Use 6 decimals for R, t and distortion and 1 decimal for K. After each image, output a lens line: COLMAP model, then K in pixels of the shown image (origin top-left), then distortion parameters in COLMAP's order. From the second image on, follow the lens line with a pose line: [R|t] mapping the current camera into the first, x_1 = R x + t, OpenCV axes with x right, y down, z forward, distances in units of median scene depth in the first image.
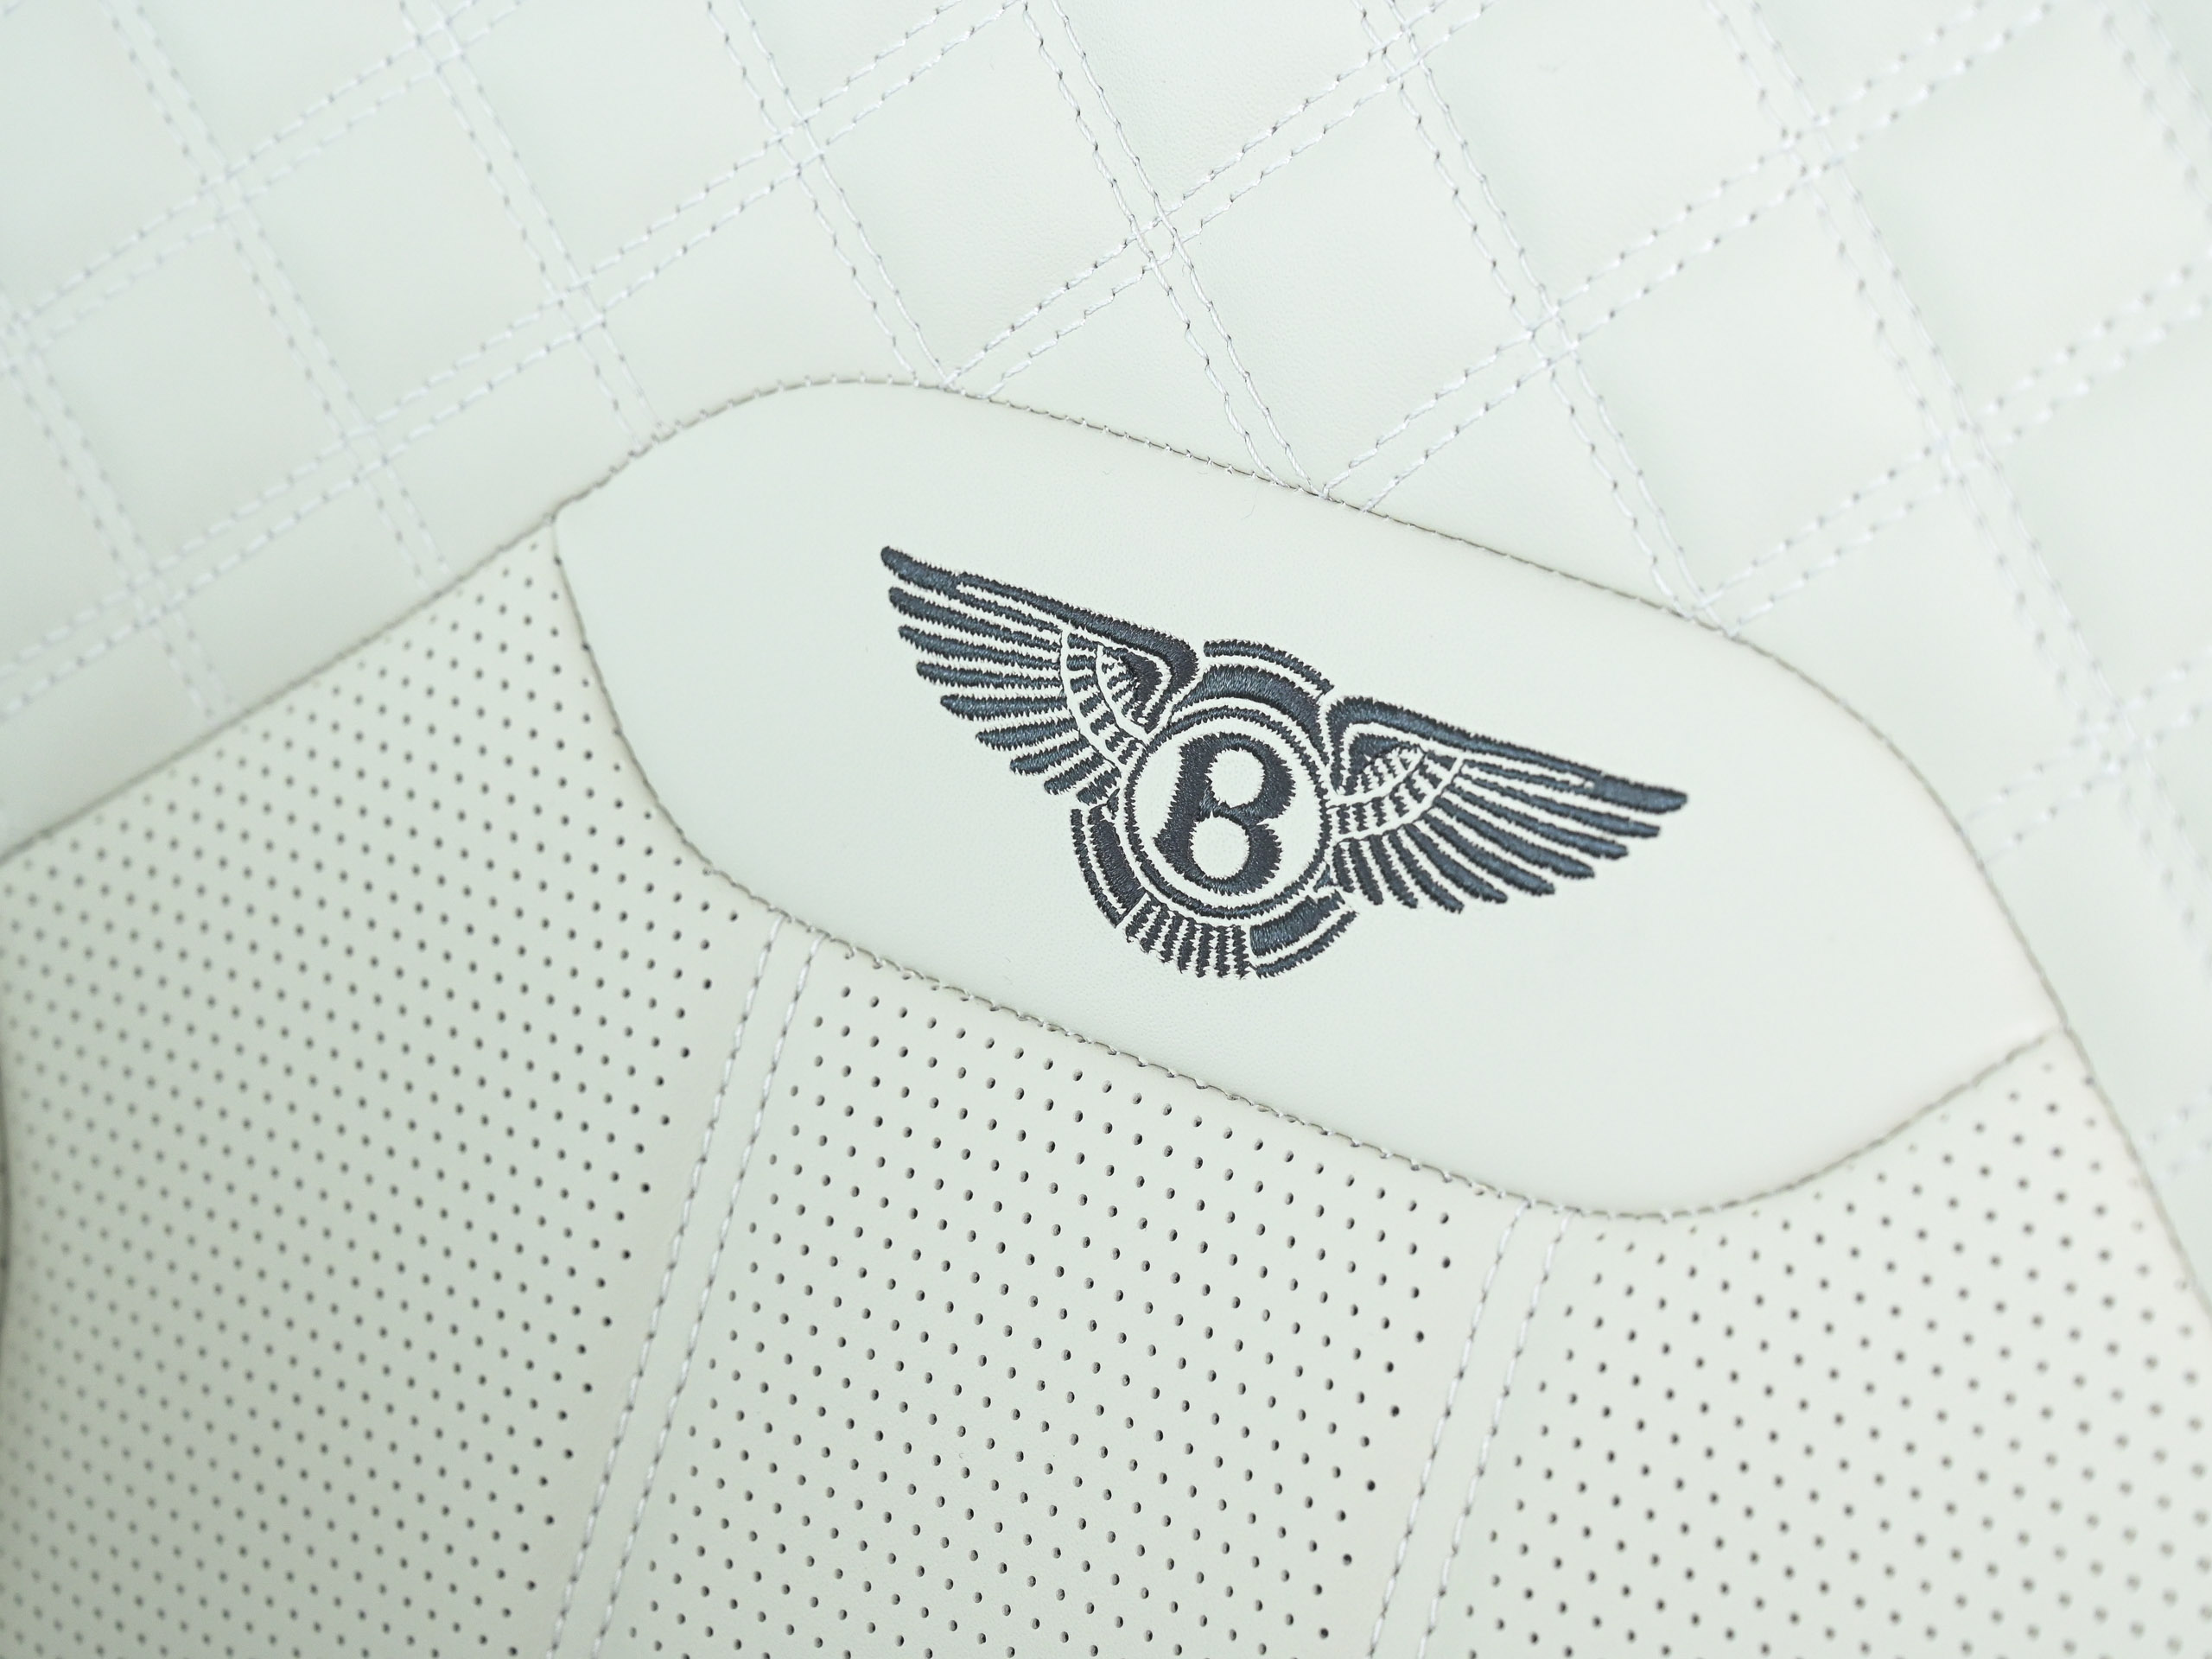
lens RADIAL K [[4630.4, 0, 1106.0], [0, 4630.4, 829.5], [0, 0, 1]] dist [-0.016903, 0.160608]
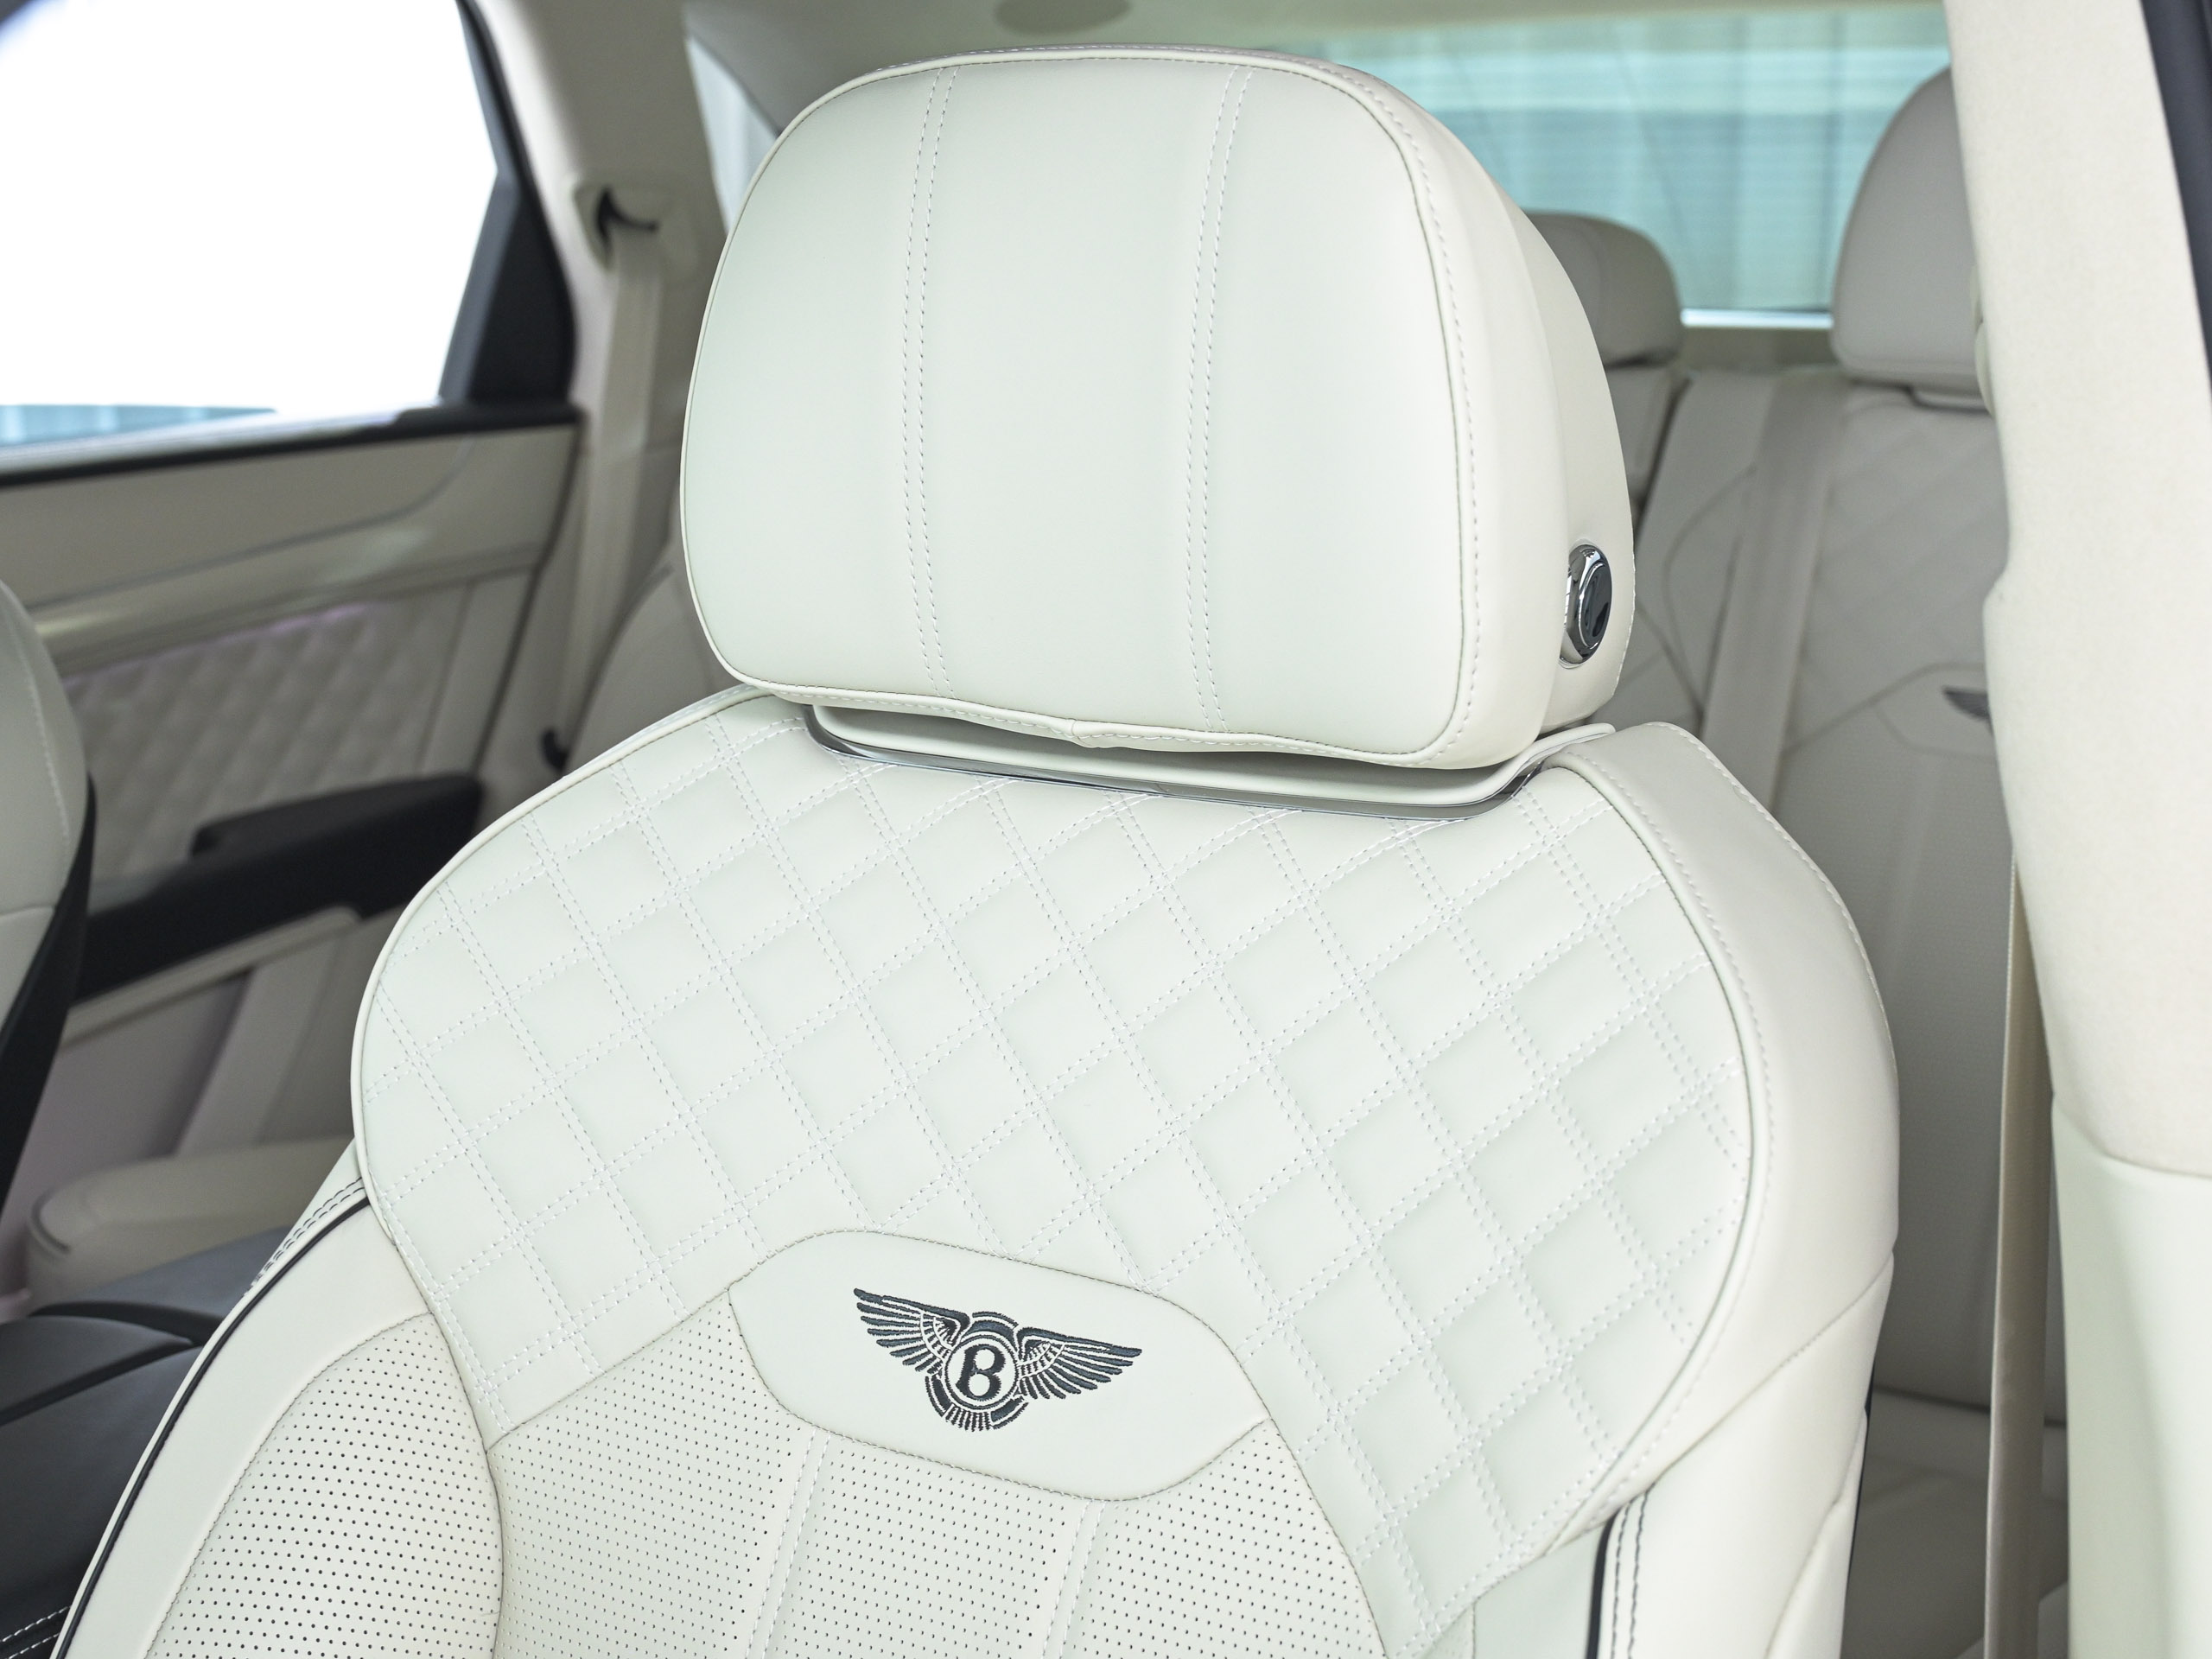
lens RADIAL K [[2839.7, 0, 1106.0], [0, 2839.7, 829.5], [0, 0, 1]] dist [0.003314, -0.007278]
pose [[0.997285, -0.009626, 0.073009, -0.020703], [0.032301, 0.948137, -0.316215, 0.228485], [-0.066179, 0.317715, 0.945874, -0.721586]]
